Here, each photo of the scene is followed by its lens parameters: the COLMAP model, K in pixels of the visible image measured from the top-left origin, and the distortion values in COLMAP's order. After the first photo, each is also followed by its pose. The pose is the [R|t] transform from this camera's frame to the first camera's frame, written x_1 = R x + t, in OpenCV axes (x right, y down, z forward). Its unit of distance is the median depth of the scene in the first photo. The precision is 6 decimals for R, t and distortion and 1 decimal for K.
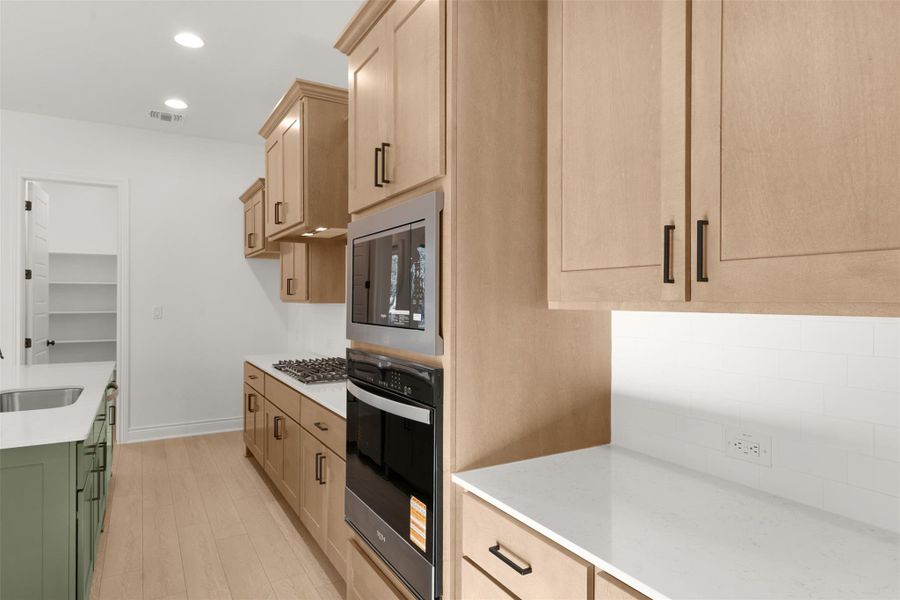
lens RADIAL K [[500.4, 0, 450.0], [0, 500.4, 300.0], [0, 0, 1]] dist [0.002743, 0.000237]
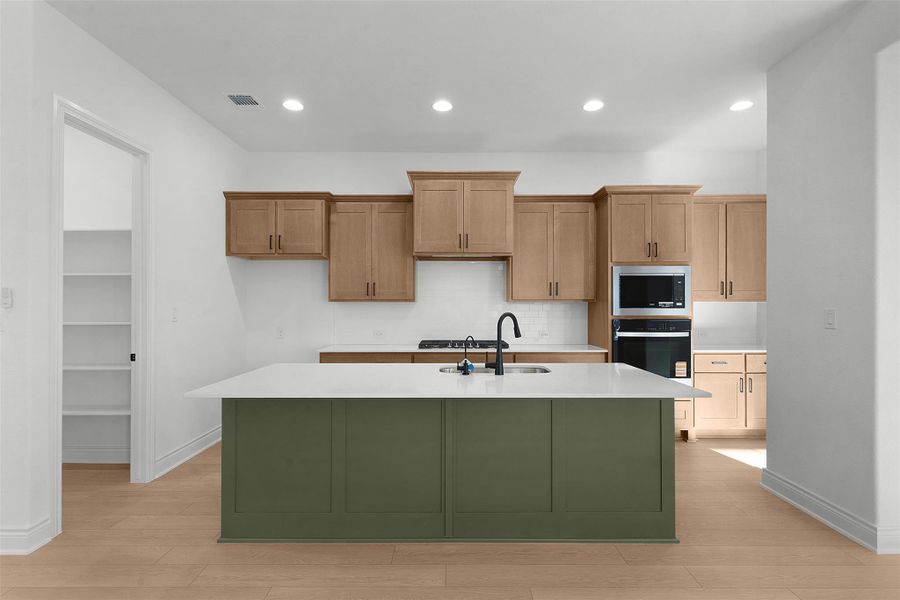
lens RADIAL K [[437.2, 0, 444.1], [0, 437.2, 302.2], [0, 0, 1]] dist [0.000003, 0.000020]
pose [[0.547831, 0.000306, 0.836589, -3.066635], [-0.000602, 1.000000, 0.000028, 0.022754], [-0.836589, -0.000519, 0.547831, 0.708706]]
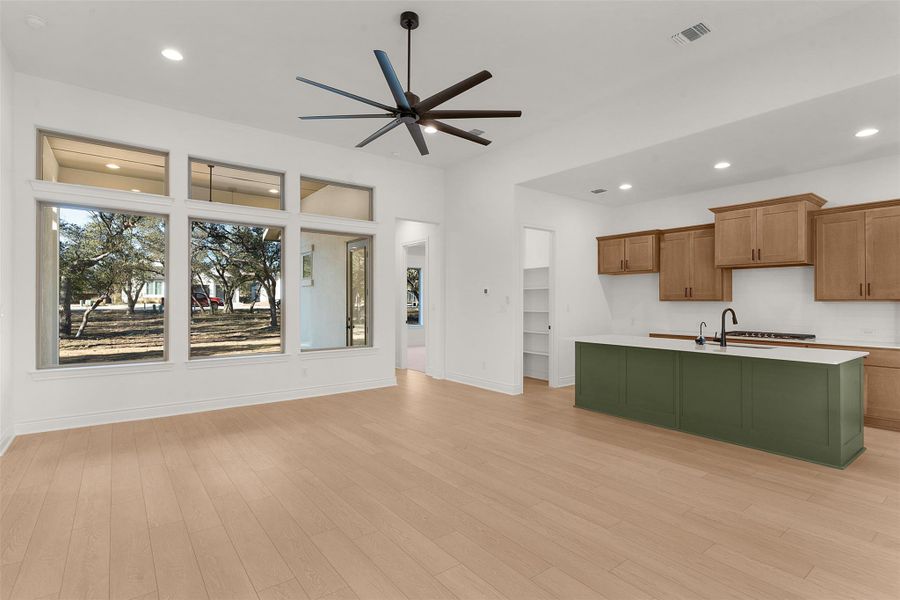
lens RADIAL K [[437.2, 0, 444.1], [0, 437.2, 302.2], [0, 0, 1]] dist [0.000003, 0.000020]
pose [[0.997871, 0.000610, 0.065220, -3.478778], [-0.000851, 0.999993, 0.003670, 0.017091], [-0.065217, -0.003718, 0.997864, -1.243296]]
